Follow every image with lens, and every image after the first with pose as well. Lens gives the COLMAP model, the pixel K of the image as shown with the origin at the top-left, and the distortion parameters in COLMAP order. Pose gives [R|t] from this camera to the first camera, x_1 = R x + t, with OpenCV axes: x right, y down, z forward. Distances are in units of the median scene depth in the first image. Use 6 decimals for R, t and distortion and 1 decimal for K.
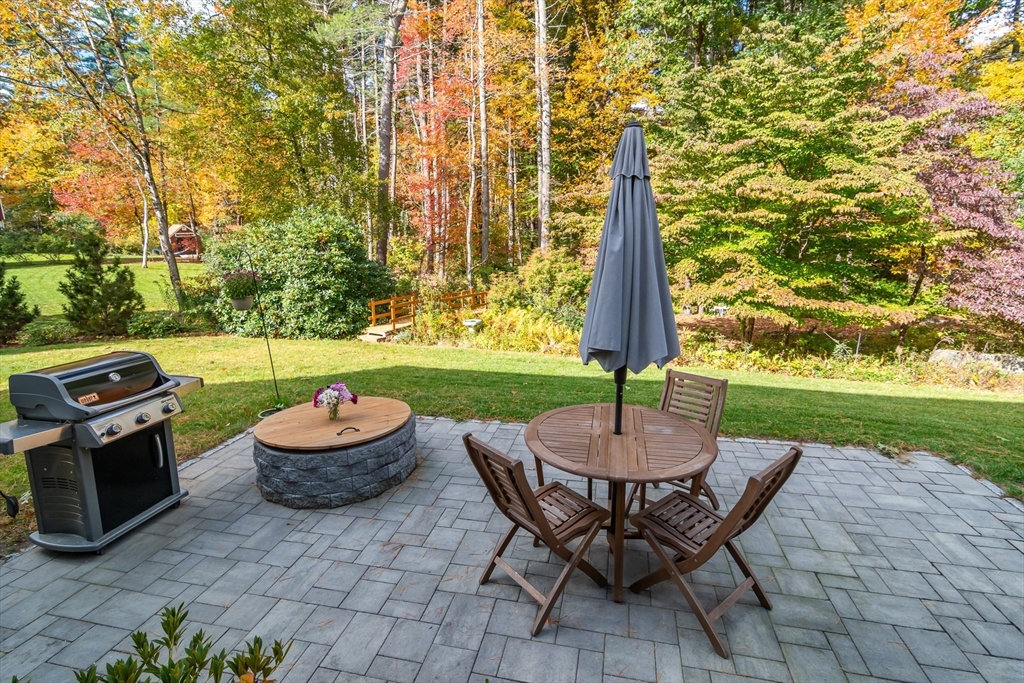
lens RADIAL K [[491.5, 0, 507.9], [0, 491.5, 310.7], [0, 0, 1]] dist [0.000672, 0.000835]
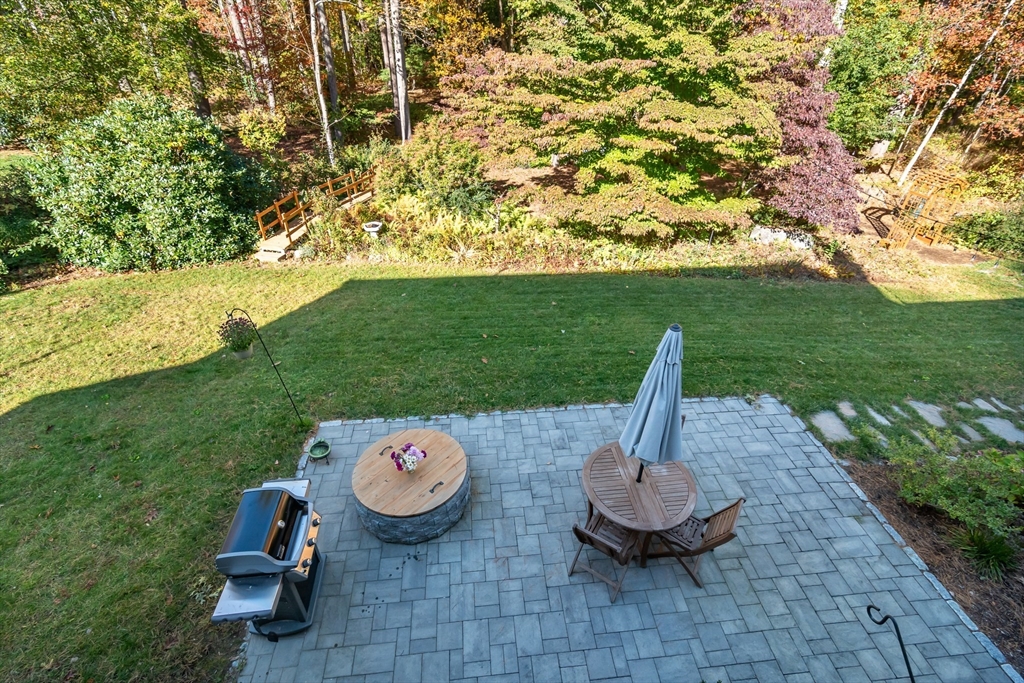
lens RADIAL K [[484.7, 0, 512.0], [0, 484.7, 341.5], [0, 0, 1]] dist [-0.000522, 0.000487]
pose [[0.949268, -0.161755, 0.269676, -0.423387], [0.031789, 0.902530, 0.429451, -0.687958], [-0.312856, -0.399092, 0.861886, -0.061149]]
